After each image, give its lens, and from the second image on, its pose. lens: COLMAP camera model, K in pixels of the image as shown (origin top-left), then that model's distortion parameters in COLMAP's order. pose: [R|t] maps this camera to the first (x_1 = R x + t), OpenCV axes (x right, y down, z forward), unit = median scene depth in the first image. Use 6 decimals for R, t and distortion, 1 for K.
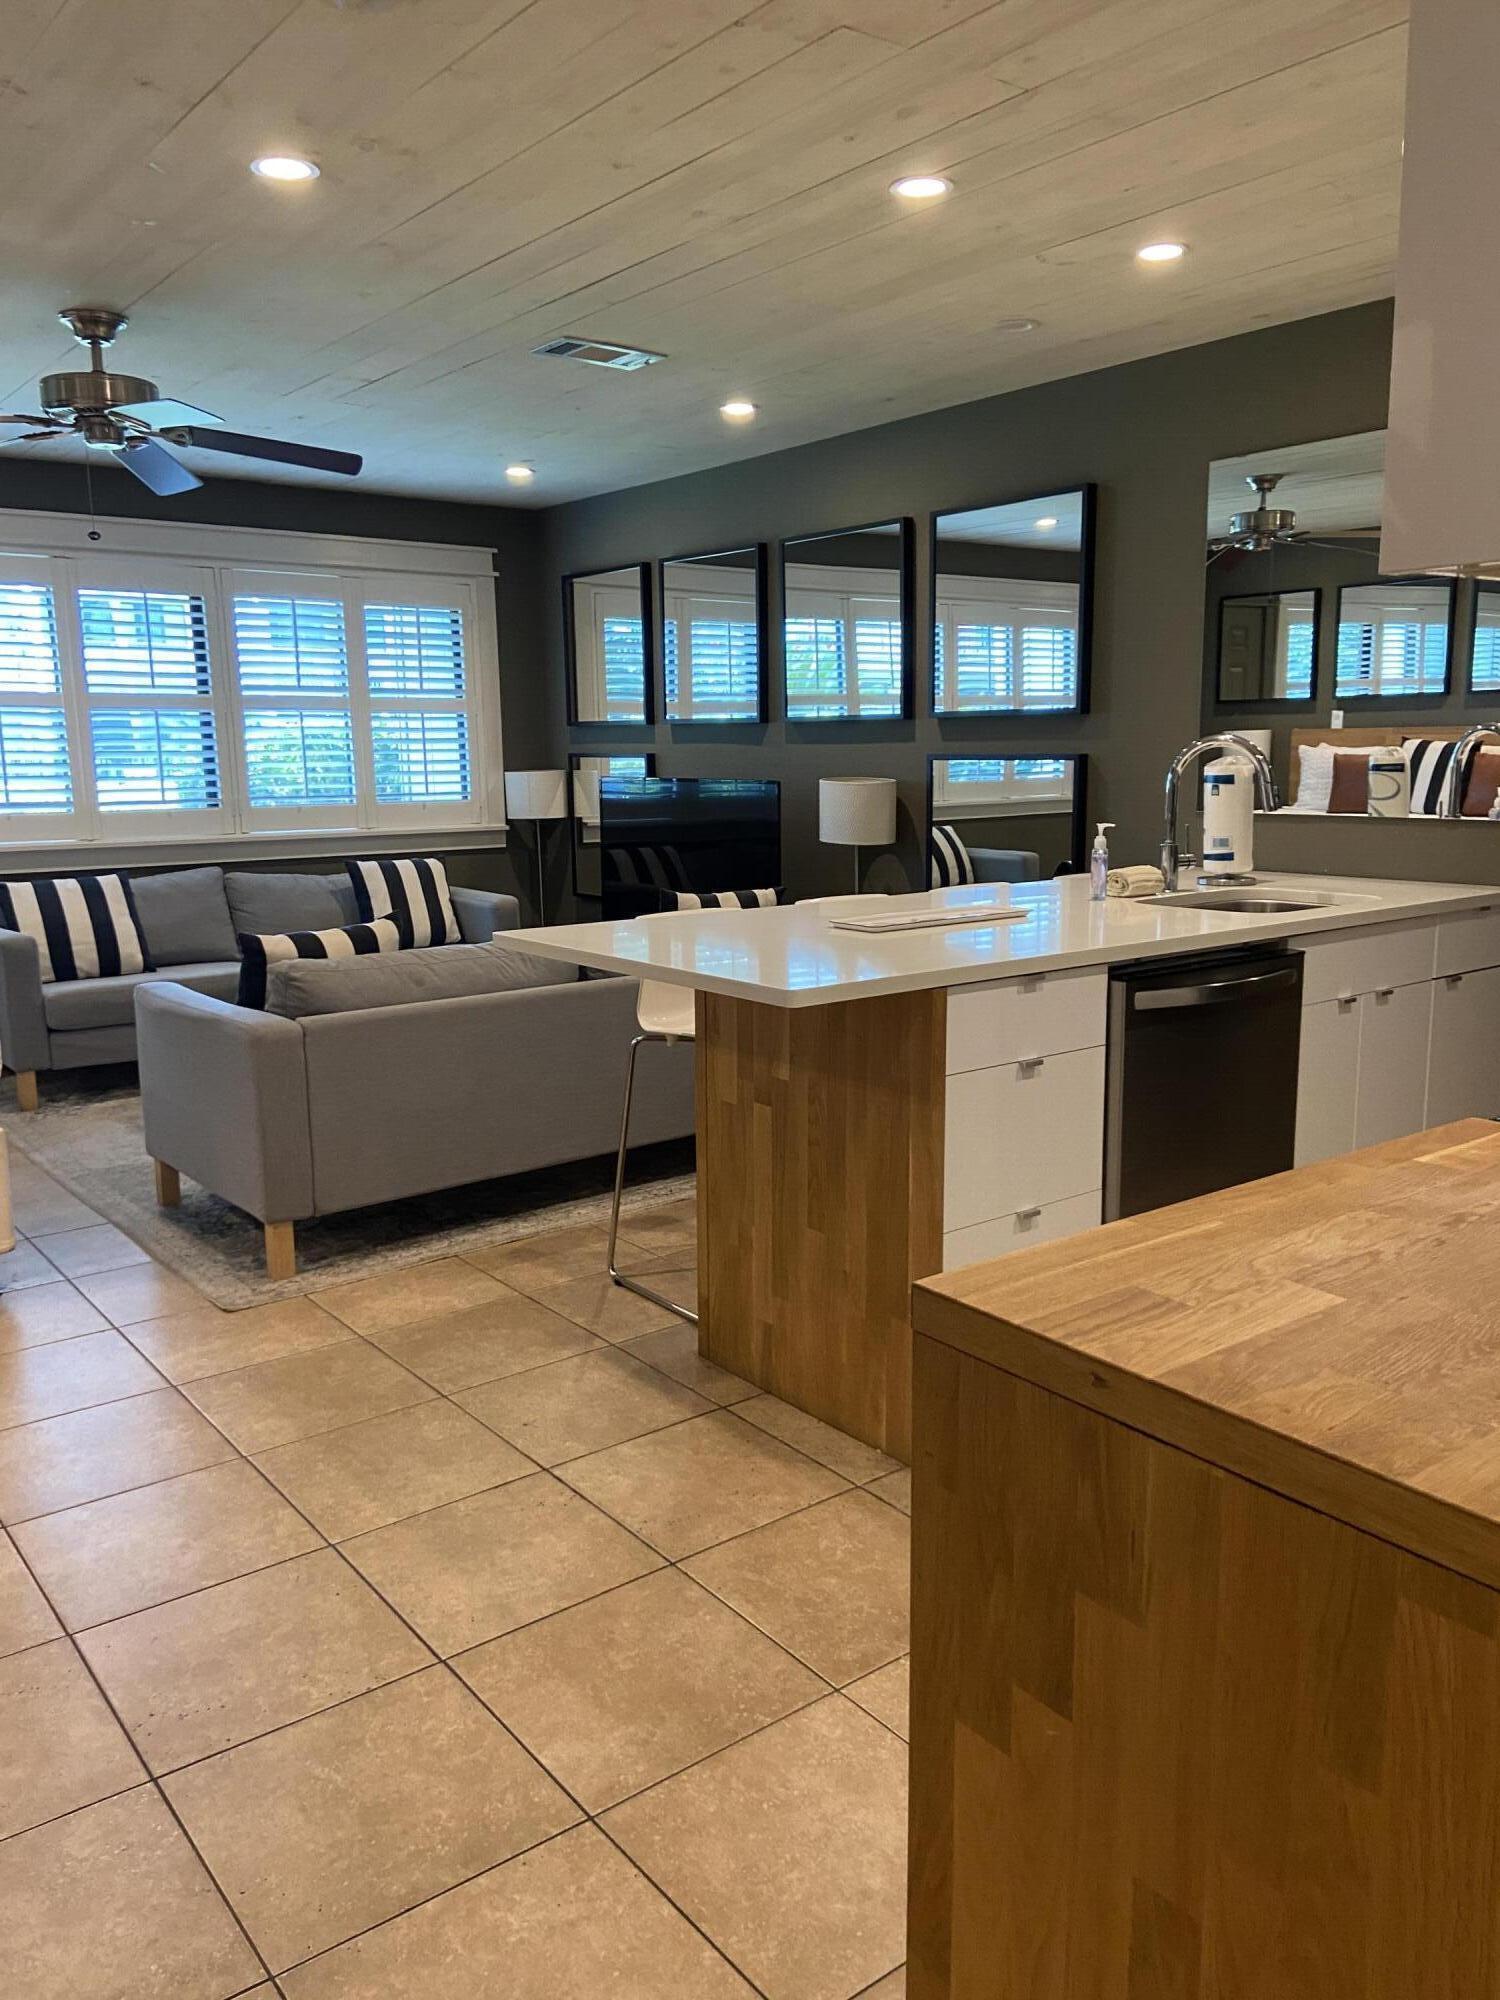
lens RADIAL K [[1521.8, 0, 750.1], [0, 1521.8, 1004.9], [0, 0, 1]] dist [0.121296, -0.150788]
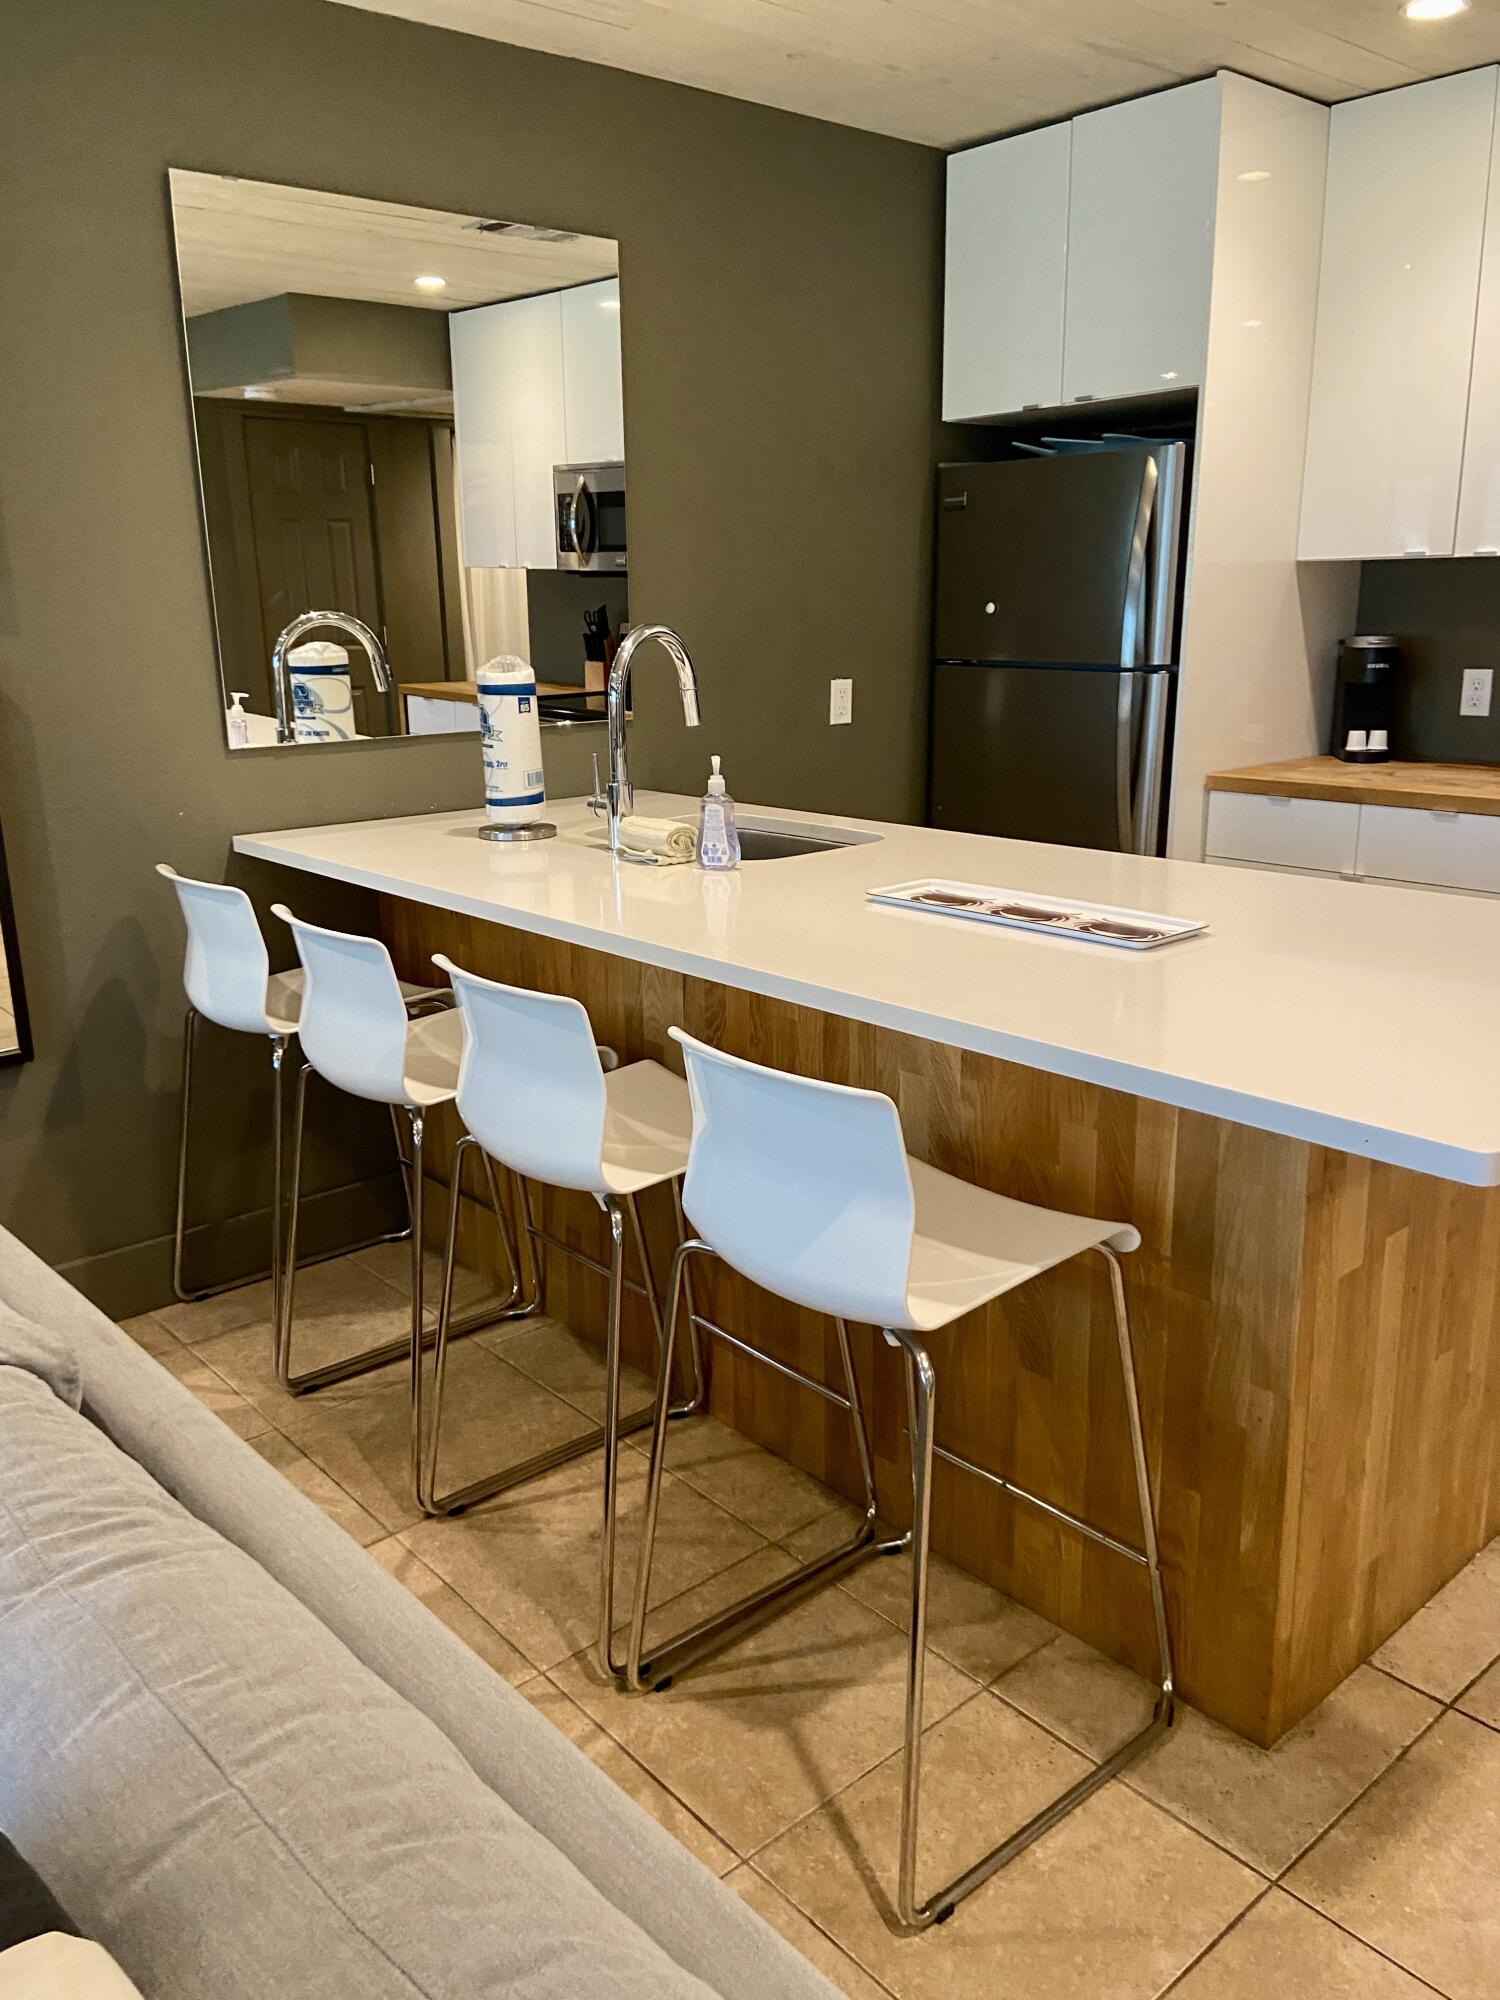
lens RADIAL K [[1521.8, 0, 750.1], [0, 1521.8, 1004.9], [0, 0, 1]] dist [0.121296, -0.150788]
pose [[-0.068711, -0.250660, 0.965634, -0.566447], [0.187545, 0.947419, 0.259277, -0.236457], [-0.979850, 0.198915, -0.018088, 1.297966]]
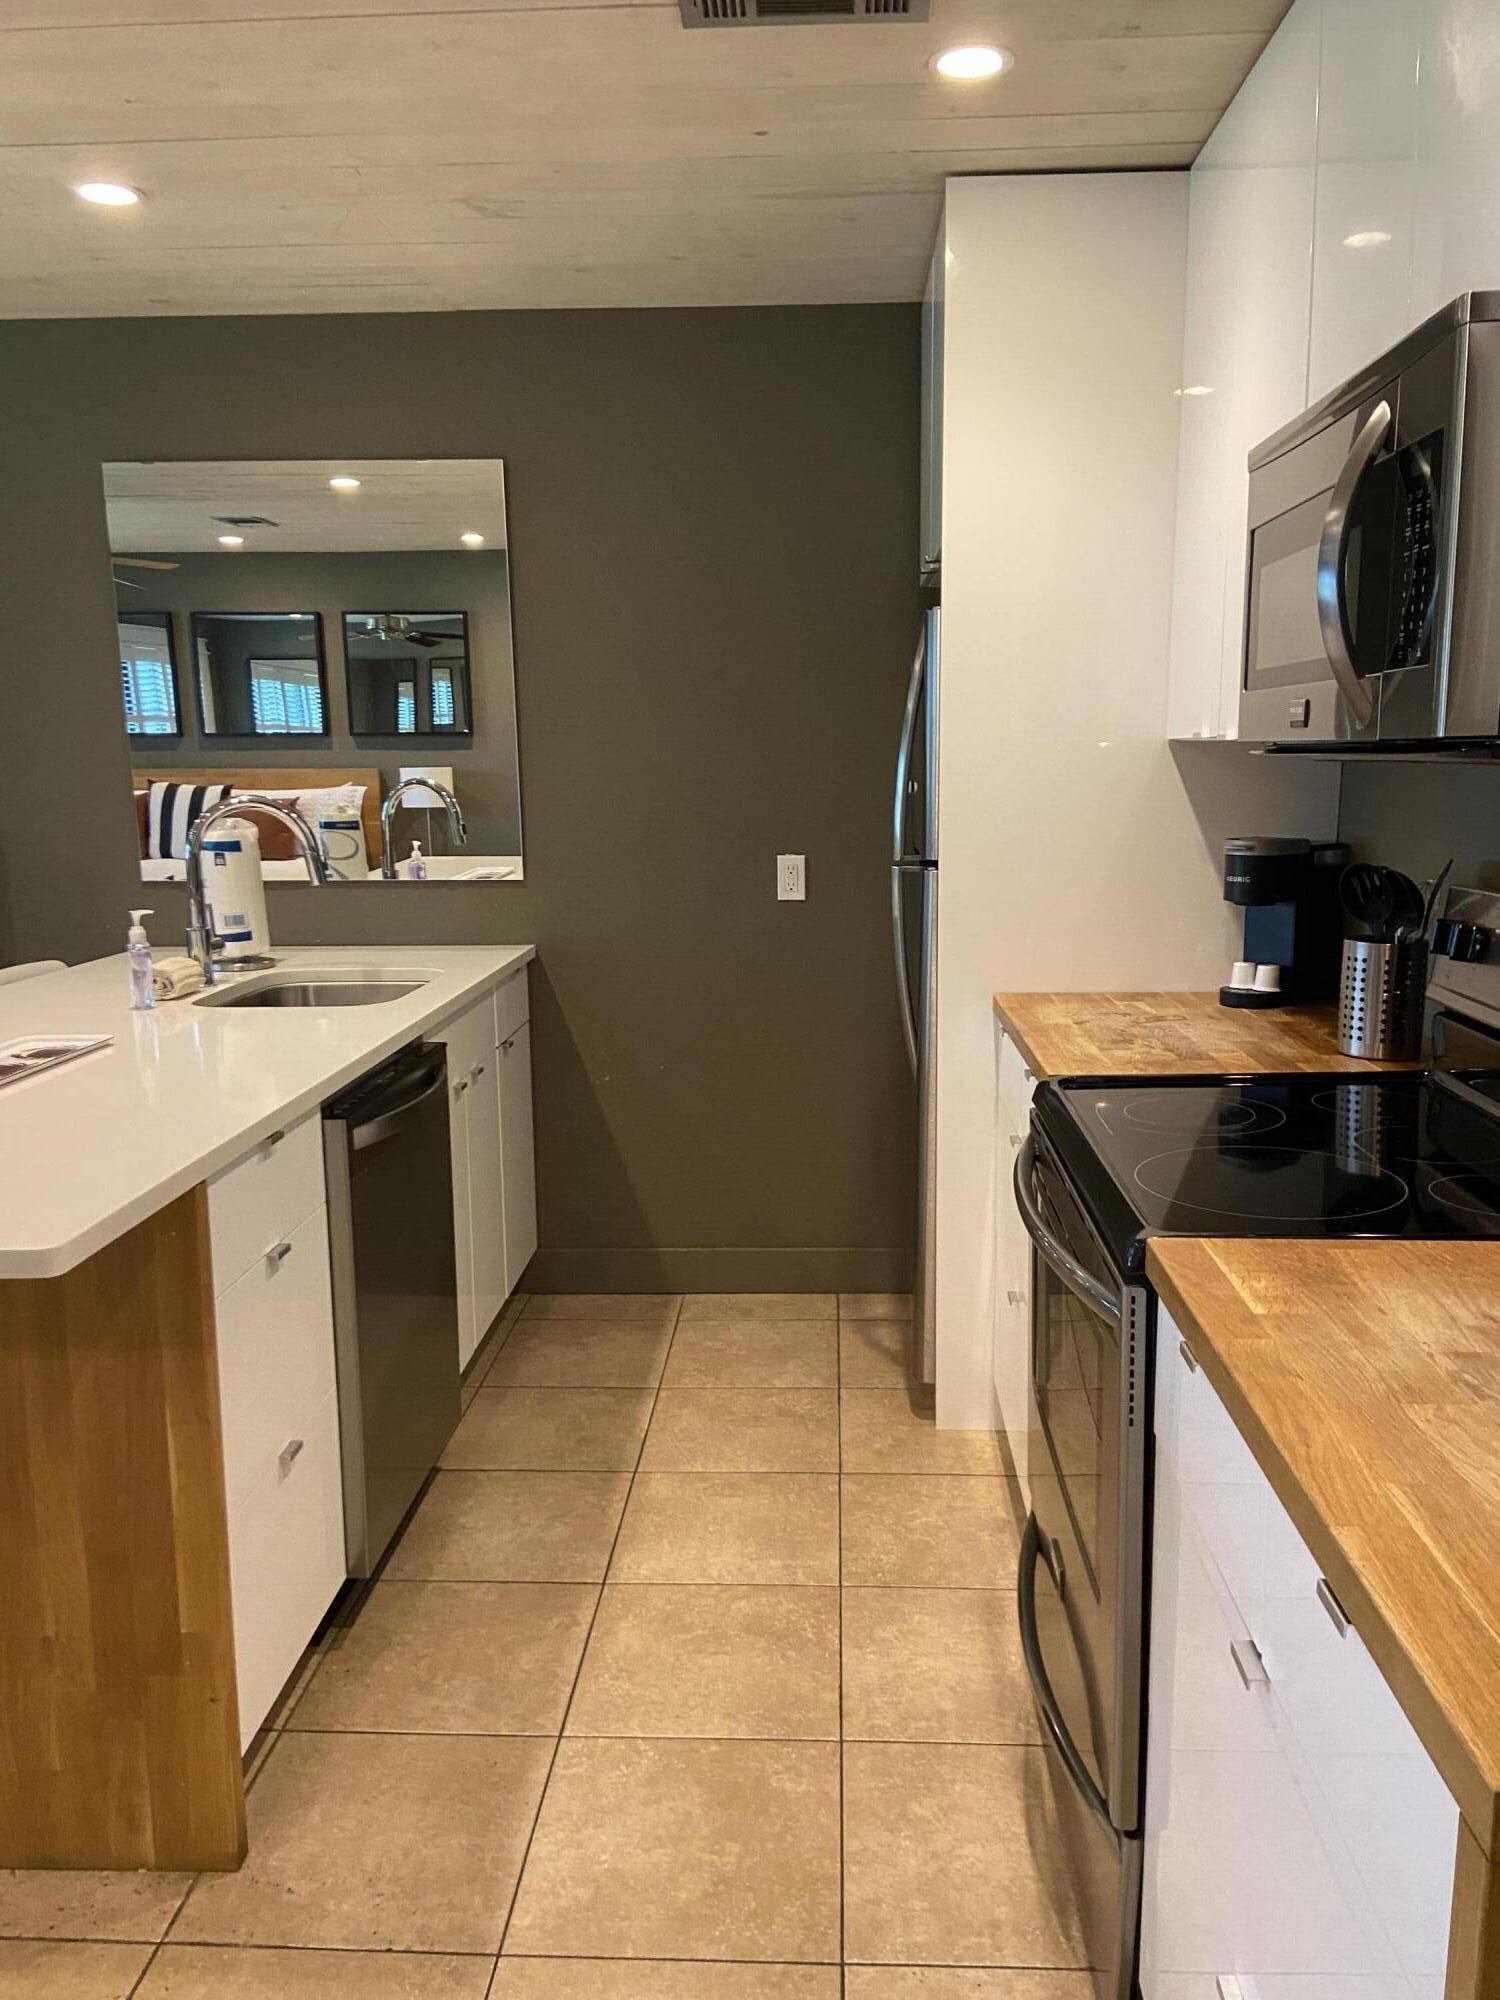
lens RADIAL K [[1521.8, 0, 750.1], [0, 1521.8, 1004.9], [0, 0, 1]] dist [0.121296, -0.150788]
pose [[0.642245, -0.122569, 0.756636, -0.217000], [0.135016, 0.989787, 0.045734, -0.082534], [-0.754515, 0.072785, 0.652234, 0.327306]]
